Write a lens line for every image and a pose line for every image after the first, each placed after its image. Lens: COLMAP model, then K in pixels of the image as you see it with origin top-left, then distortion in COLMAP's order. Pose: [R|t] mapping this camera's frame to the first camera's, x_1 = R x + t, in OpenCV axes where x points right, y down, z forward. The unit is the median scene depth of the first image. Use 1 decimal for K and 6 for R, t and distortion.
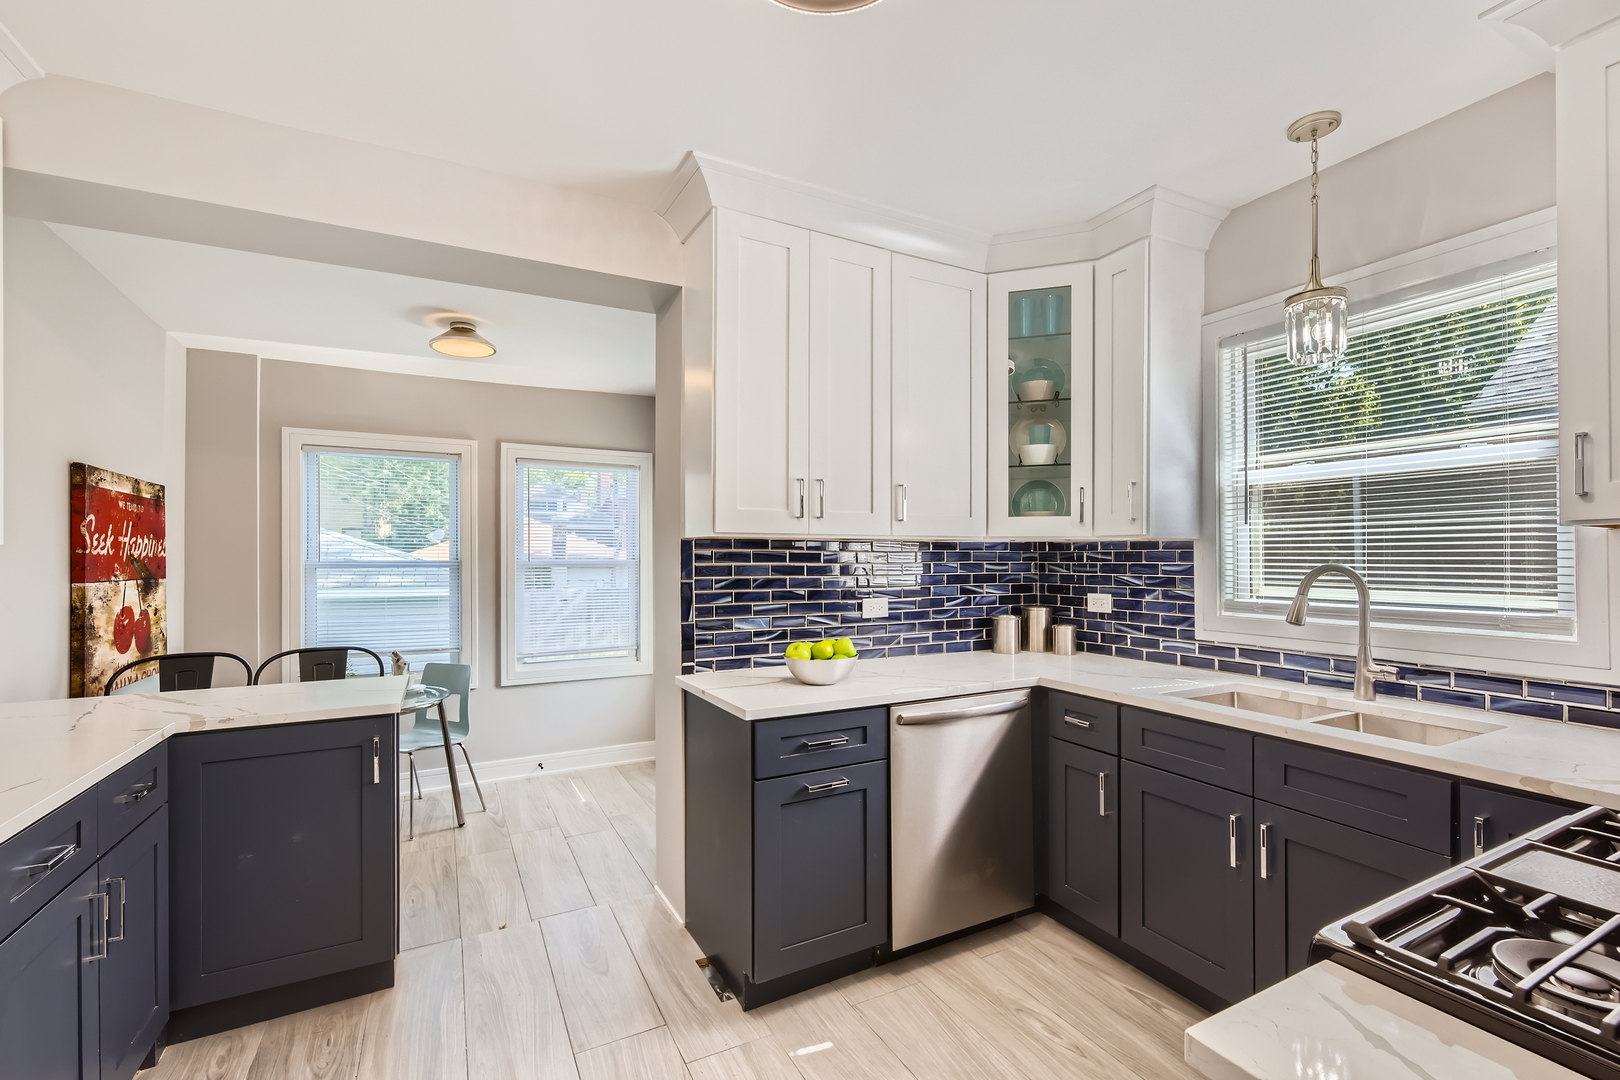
lens RADIAL K [[728.0, 0, 817.7], [0, 728.0, 550.9], [0, 0, 1]] dist [0.002861, 0.000343]
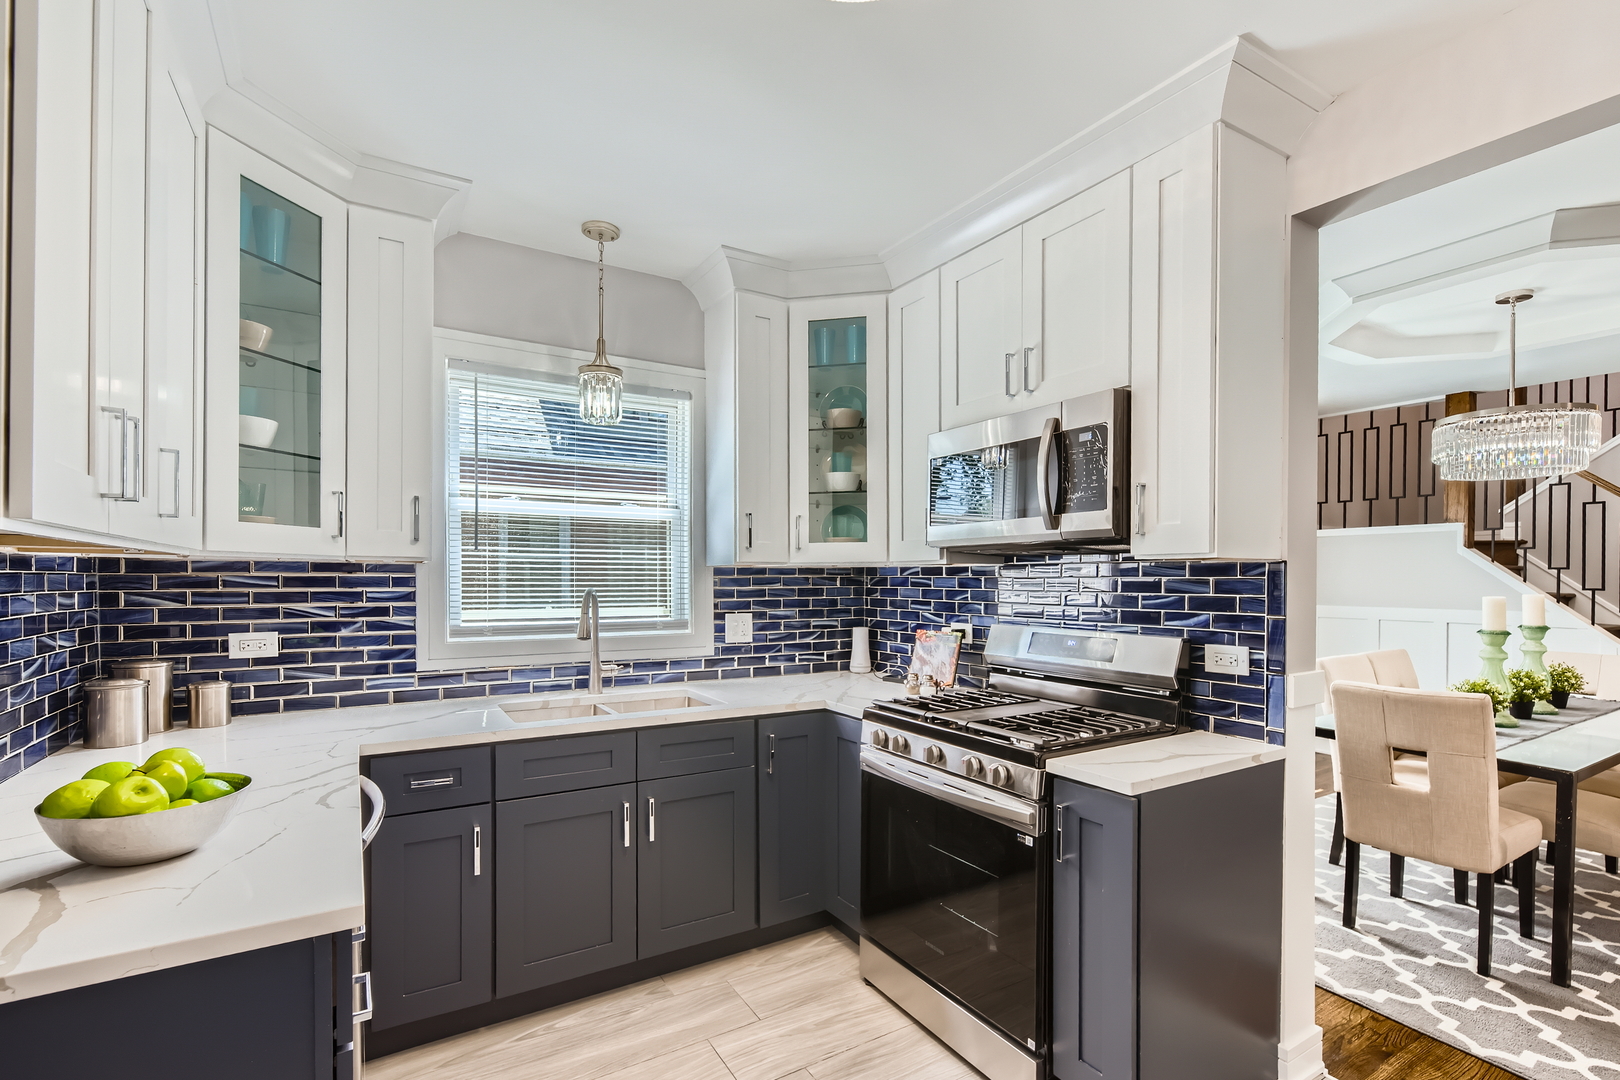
lens RADIAL K [[728.0, 0, 807.3], [0, 728.0, 584.5], [0, 0, 1]] dist [0.002861, 0.000343]
pose [[-0.047224, 0.003292, 0.998879, -0.427979], [-0.003898, 0.999986, -0.003480, 0.012257], [-0.998877, -0.004058, -0.047210, 0.544484]]
